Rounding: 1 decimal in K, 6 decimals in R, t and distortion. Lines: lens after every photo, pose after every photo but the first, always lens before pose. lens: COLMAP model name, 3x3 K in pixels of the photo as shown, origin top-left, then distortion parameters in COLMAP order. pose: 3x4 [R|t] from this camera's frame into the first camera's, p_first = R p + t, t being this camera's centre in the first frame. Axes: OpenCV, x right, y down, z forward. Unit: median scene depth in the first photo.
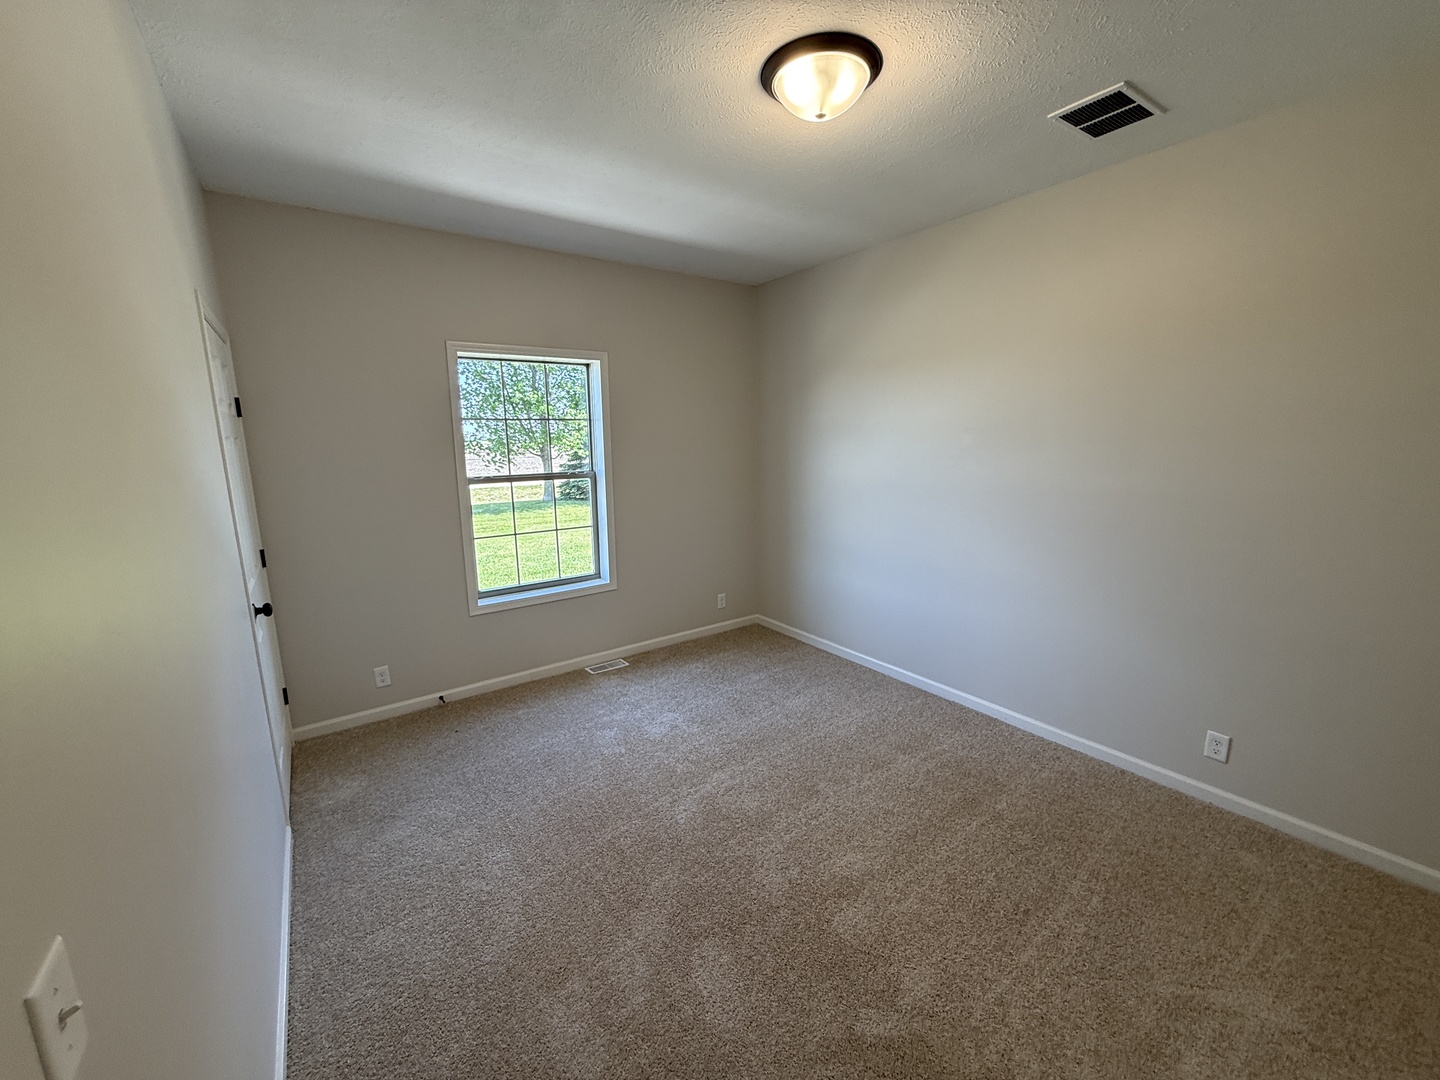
lens RADIAL K [[574.7, 0, 720.4], [0, 574.7, 531.6], [0, 0, 1]] dist [0.000465, 0.000010]
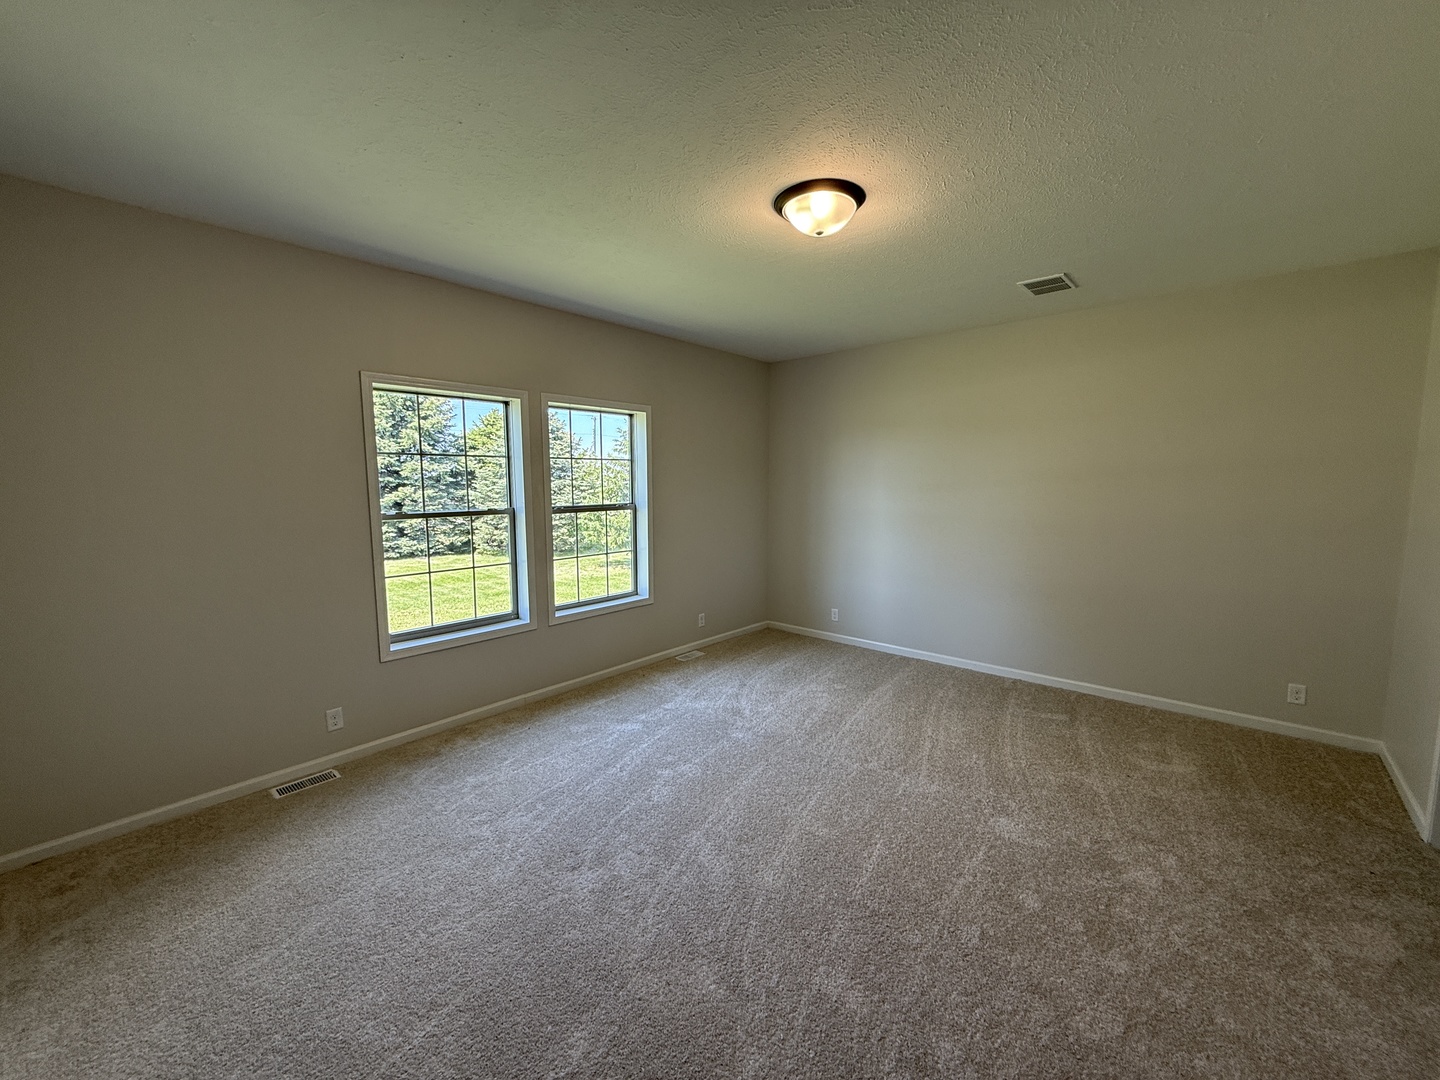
lens RADIAL K [[585.8, 0, 740.3], [0, 585.8, 535.9], [0, 0, 1]] dist [0.000490, 0.000089]
pose [[0.968642, -0.004637, 0.248419, -0.109020], [0.020834, 0.997820, -0.062613, 0.014642], [-0.247587, 0.065825, 0.966627, -0.076155]]
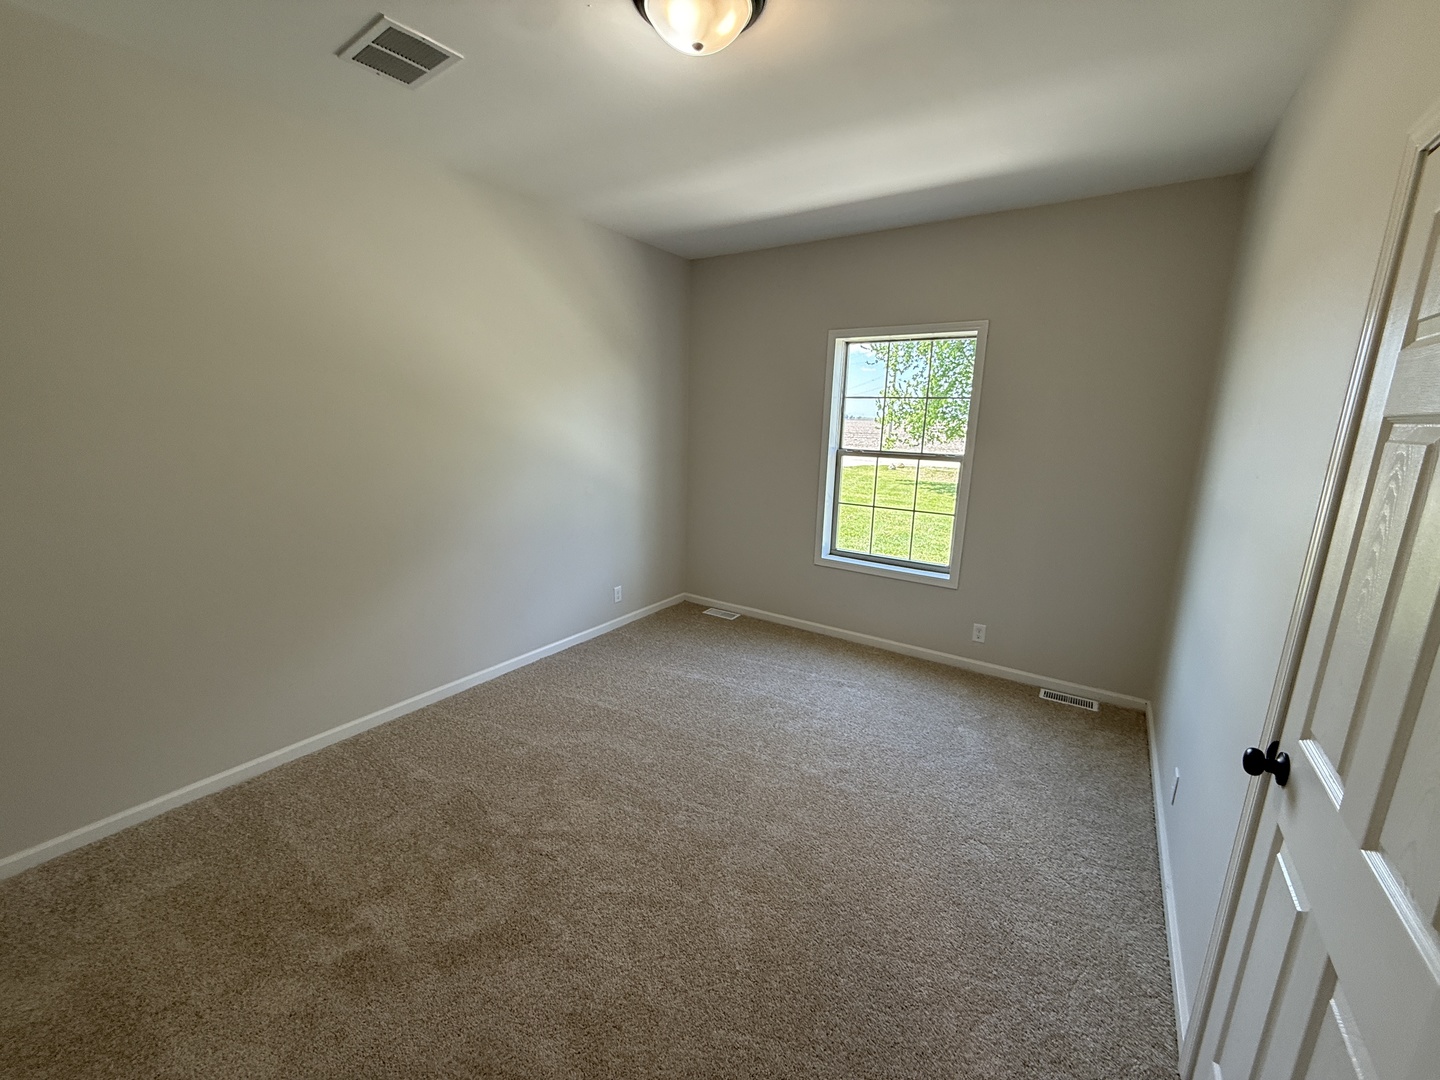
lens RADIAL K [[561.0, 0, 720.0], [0, 561.0, 540.0], [0, 0, 1]] dist [0.000716, 0.000033]
pose [[0.337342, 0.226347, -0.913765, 0.568849], [-0.170076, 0.969345, 0.177326, -0.079948], [0.925891, 0.095590, 0.365497, 0.395843]]
